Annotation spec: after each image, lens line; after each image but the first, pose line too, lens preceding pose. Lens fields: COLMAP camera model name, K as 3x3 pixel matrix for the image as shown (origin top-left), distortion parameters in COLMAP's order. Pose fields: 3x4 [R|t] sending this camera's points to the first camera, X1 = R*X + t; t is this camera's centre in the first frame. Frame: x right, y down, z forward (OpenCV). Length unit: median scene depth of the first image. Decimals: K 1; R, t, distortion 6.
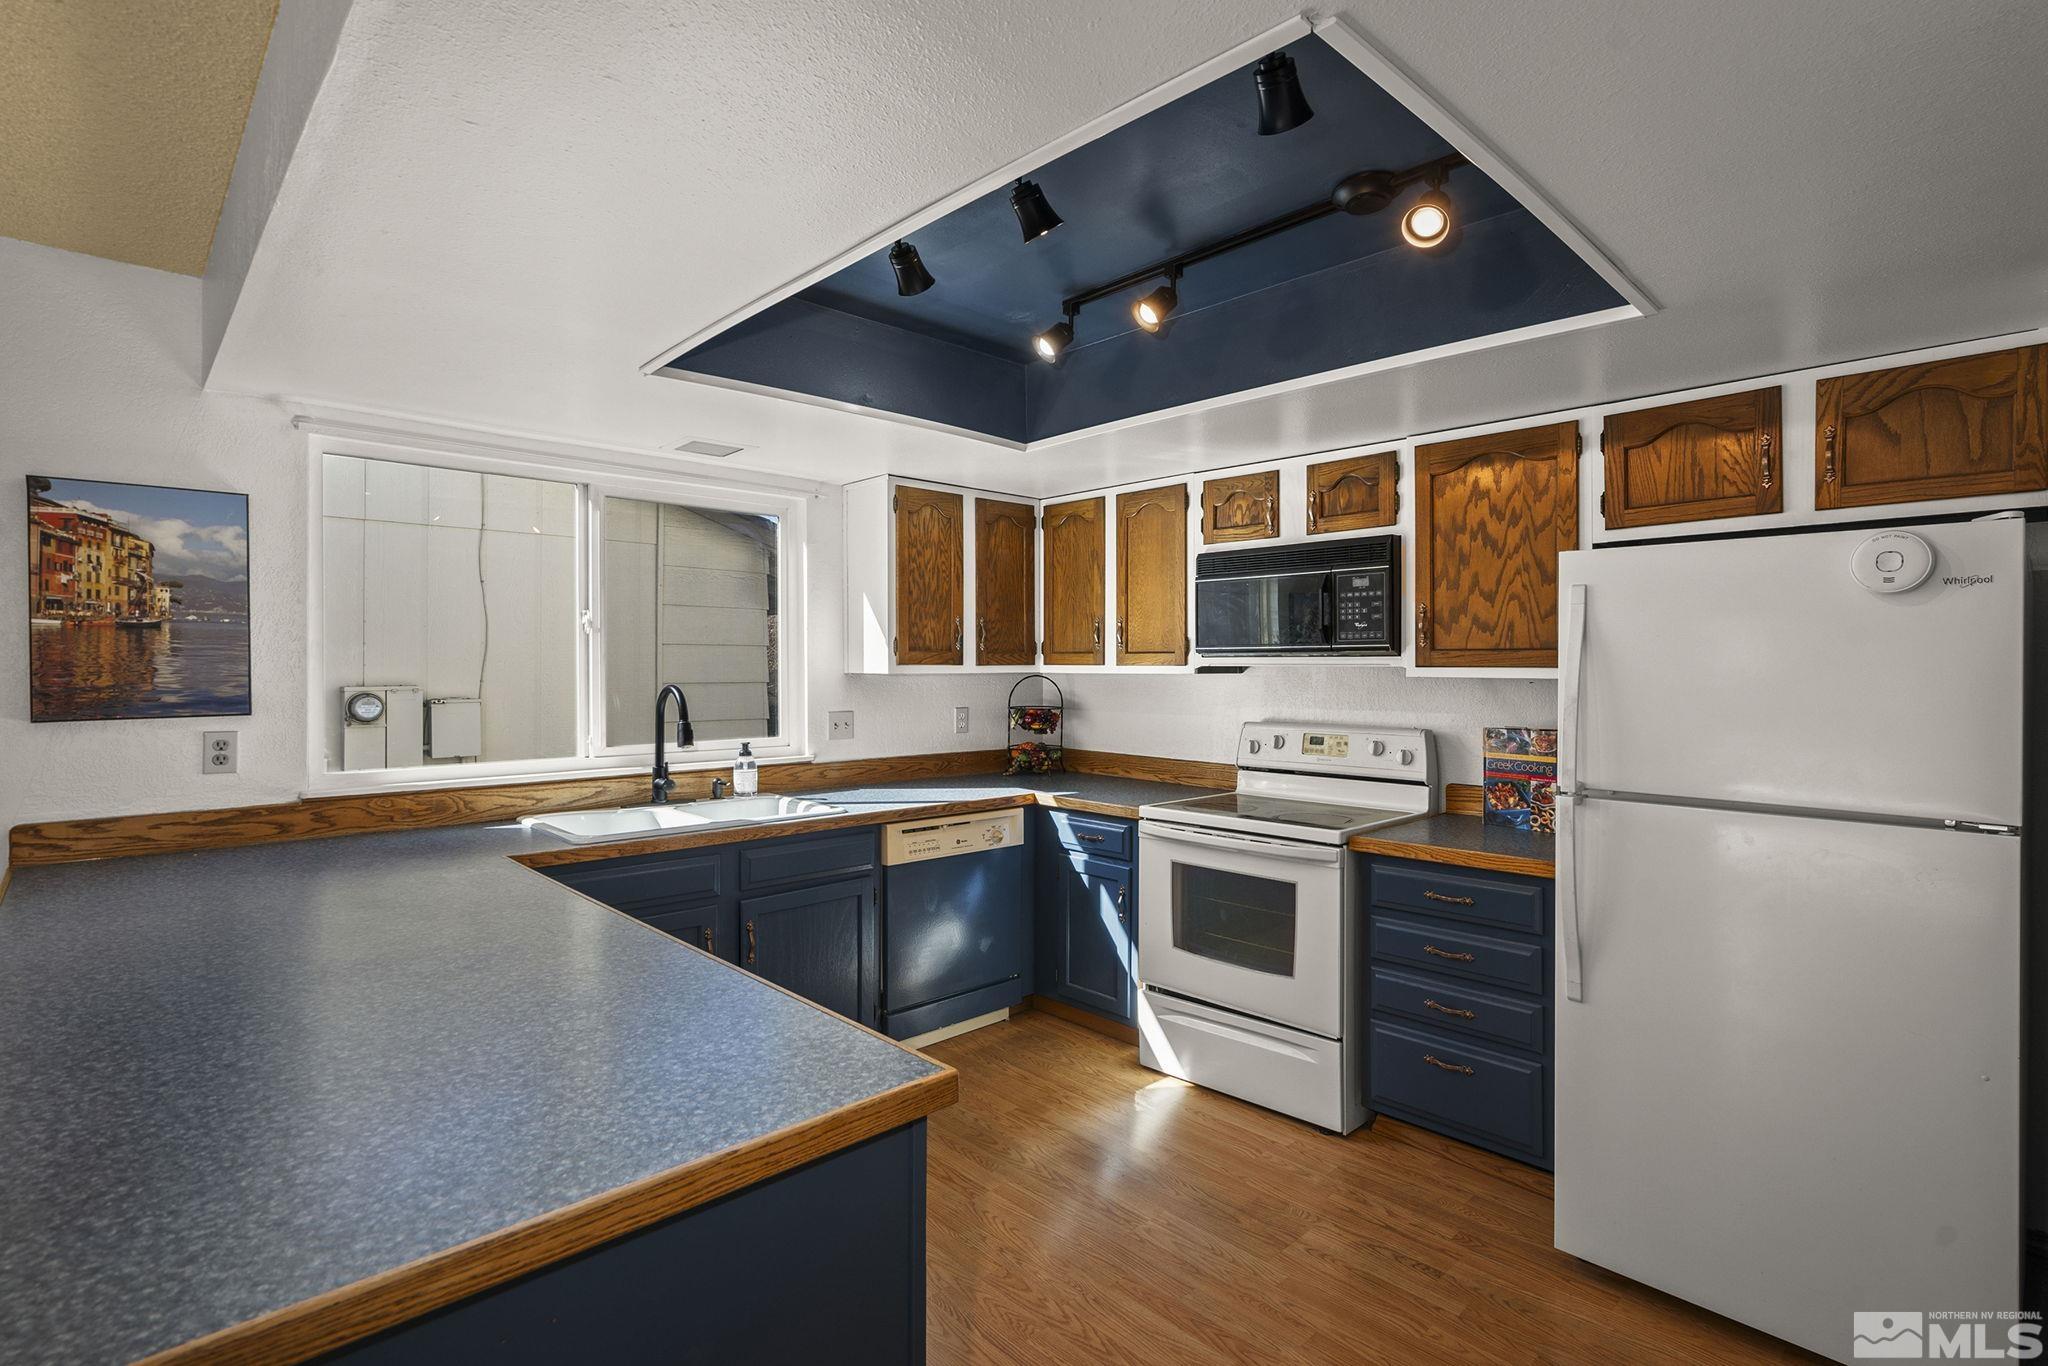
lens RADIAL K [[950.0, 0, 1122.7], [0, 950.0, 662.7], [0, 0, 1]] dist [-0.005534, 0.002291]
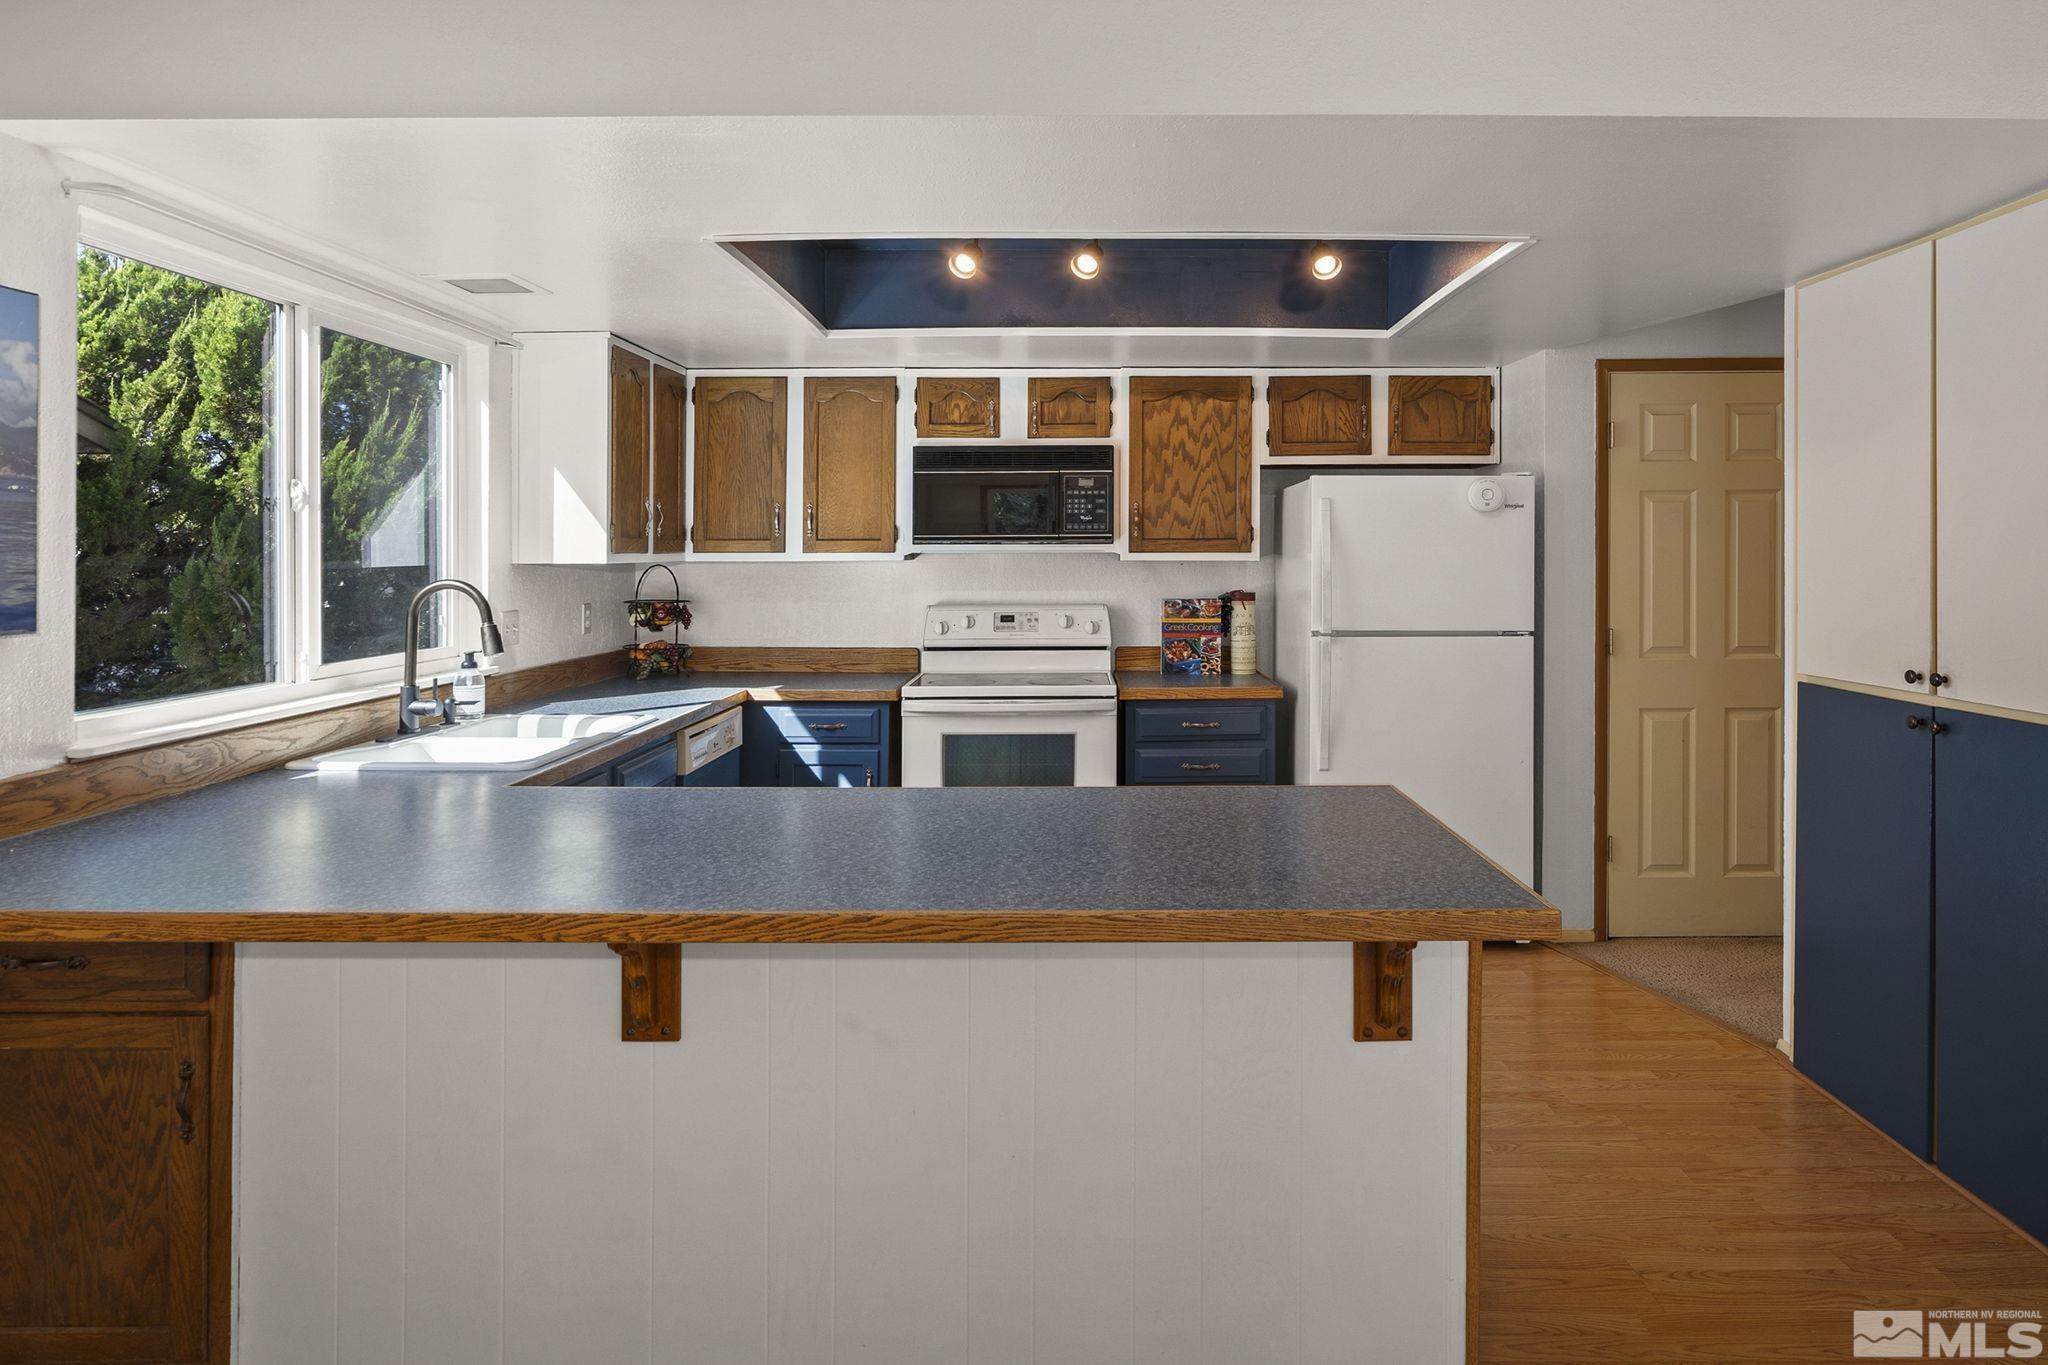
lens RADIAL K [[1150.3, 0, 1042.7], [0, 1150.3, 552.9], [0, 0, 1]] dist [-0.010145, 0.003408]
pose [[0.735835, -0.004383, 0.677147, -0.775879], [0.002859, 0.999990, 0.003366, -0.000662], [-0.677155, -0.000541, 0.735840, -0.037811]]
